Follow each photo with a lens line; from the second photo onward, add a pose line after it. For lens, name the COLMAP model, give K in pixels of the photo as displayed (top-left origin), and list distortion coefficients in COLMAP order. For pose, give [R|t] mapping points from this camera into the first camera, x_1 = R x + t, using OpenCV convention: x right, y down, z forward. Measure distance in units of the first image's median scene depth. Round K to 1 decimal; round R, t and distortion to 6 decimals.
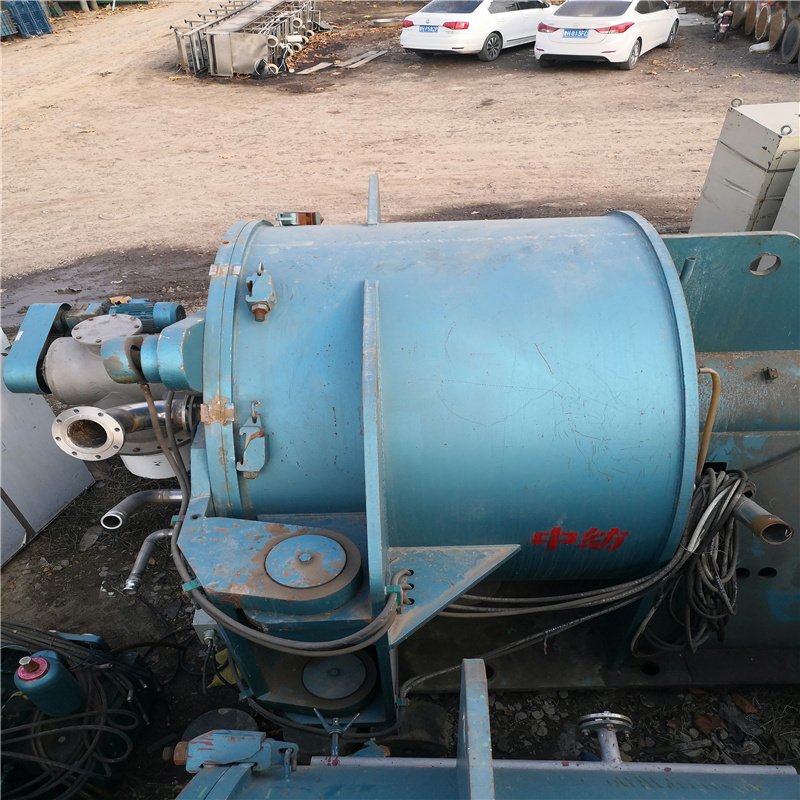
lens RADIAL K [[890.2, 0, 400.0], [0, 890.2, 400.0], [0, 0, 1]] dist [0.032390, -0.050087]
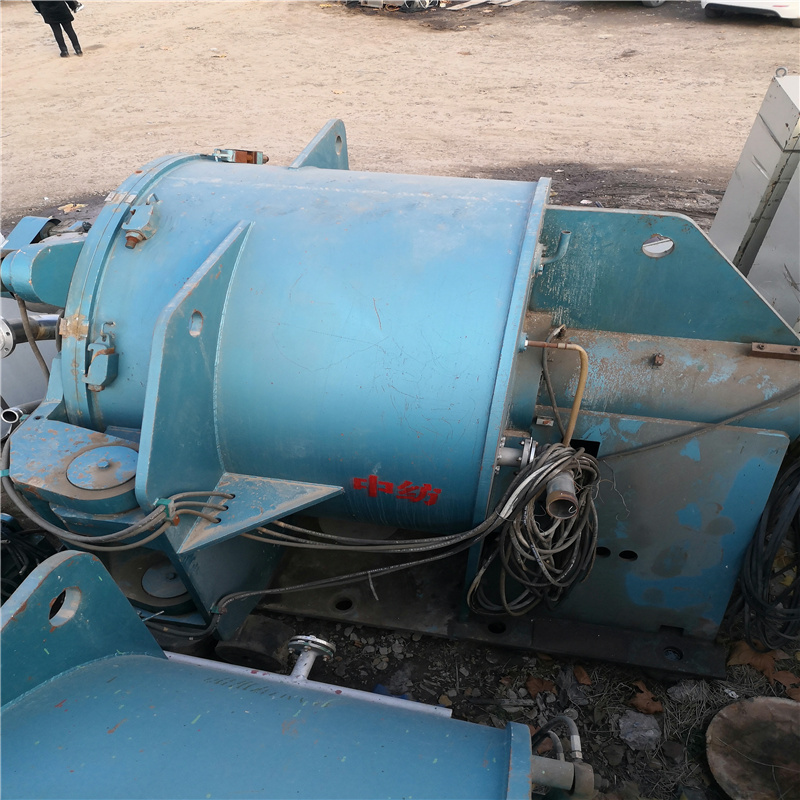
lens RADIAL K [[901.8, 0, 434.6], [0, 901.8, 449.9], [0, 0, 1]] dist [0.051835, -0.073703]
pose [[0.978204, 0.137066, -0.155982, 0.343170], [-0.120545, 0.986494, 0.110896, -0.012021], [0.169076, -0.089676, 0.981515, -0.029903]]
